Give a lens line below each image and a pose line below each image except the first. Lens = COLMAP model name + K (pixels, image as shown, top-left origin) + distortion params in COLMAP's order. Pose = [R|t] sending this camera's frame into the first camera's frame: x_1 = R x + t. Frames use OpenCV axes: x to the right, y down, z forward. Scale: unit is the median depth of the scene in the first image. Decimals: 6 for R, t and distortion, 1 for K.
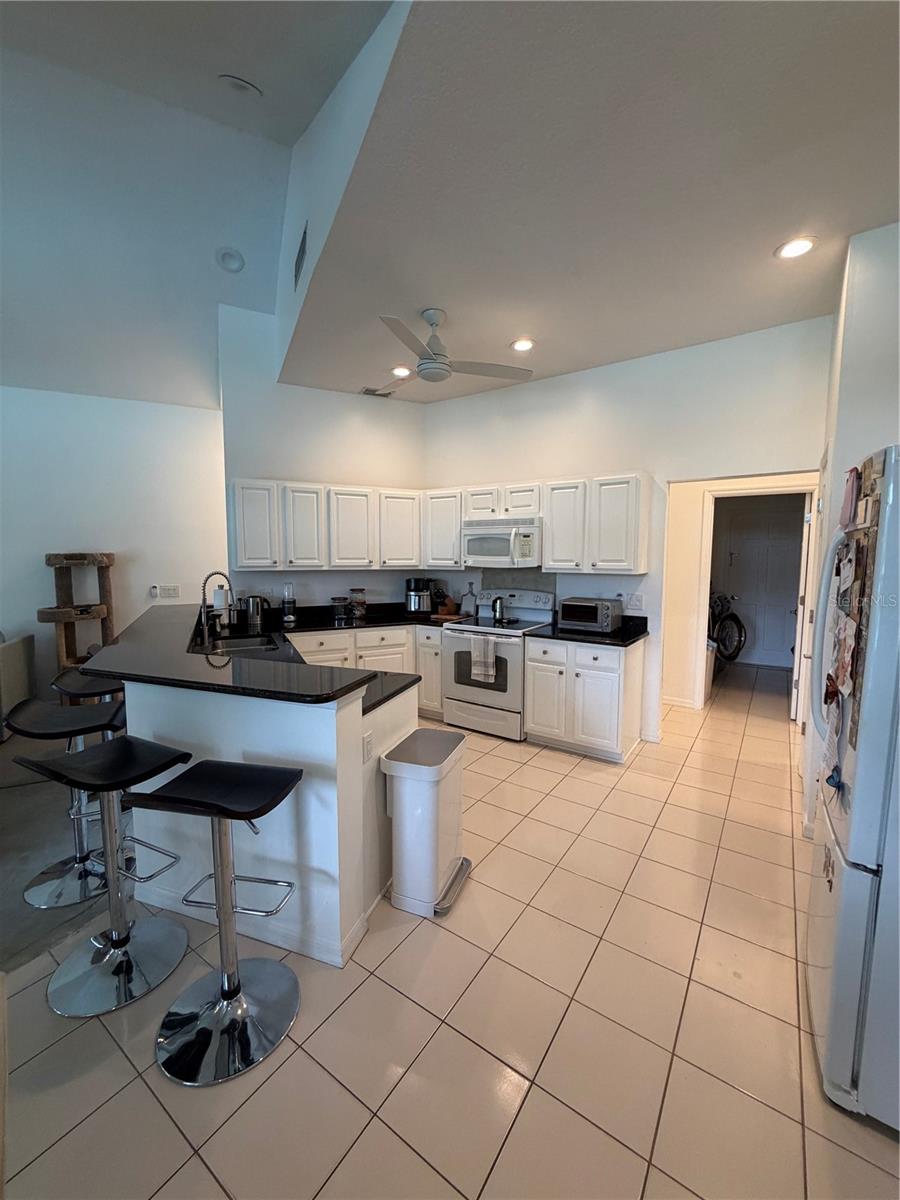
lens RADIAL K [[479.6, 0, 451.7], [0, 479.6, 600.7], [0, 0, 1]] dist [-0.000084, -0.000897]
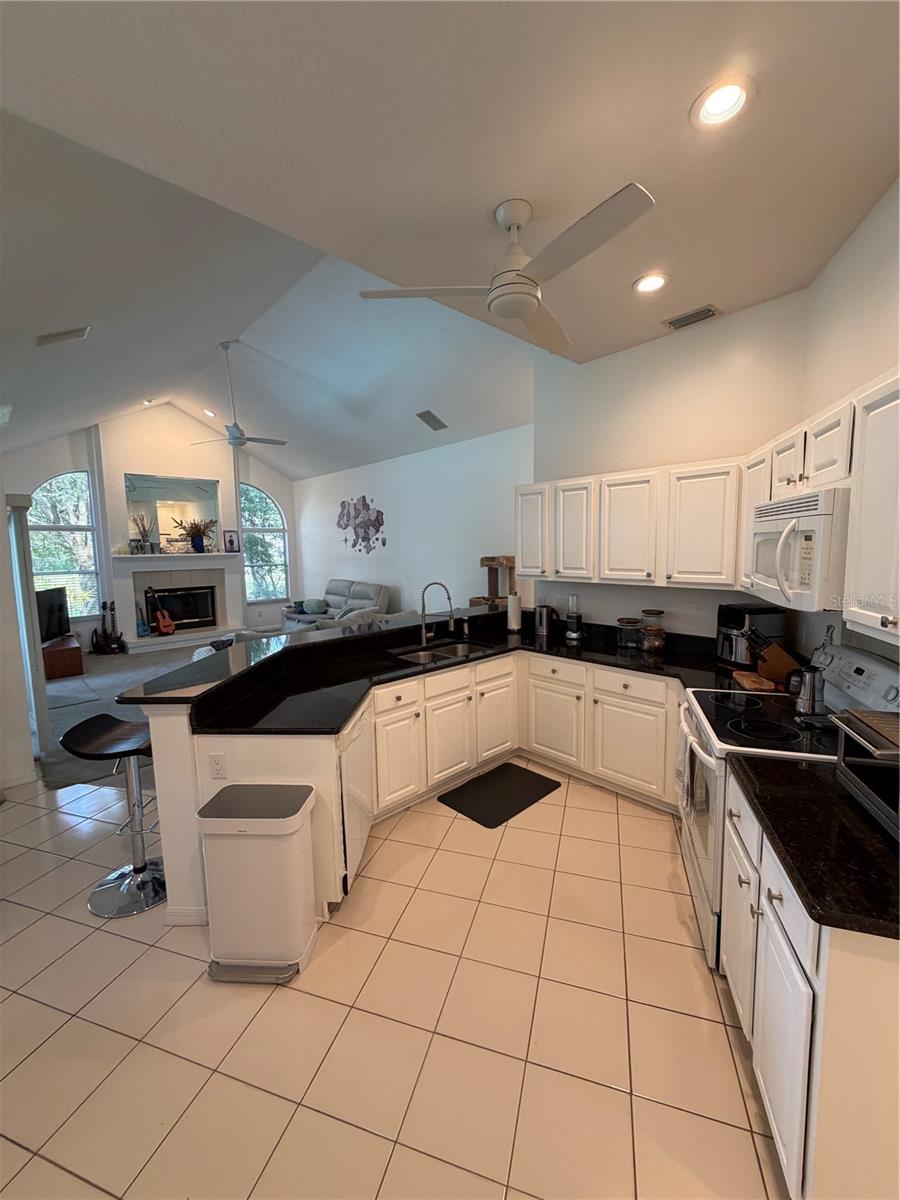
lens RADIAL K [[479.6, 0, 450.6], [0, 479.6, 600.5], [0, 0, 1]] dist [-0.000084, -0.000897]
pose [[0.286171, 0.101389, -0.952799, 0.433808], [-0.072239, 0.993839, 0.084059, -0.084767], [0.955451, 0.044774, 0.291733, 0.533290]]
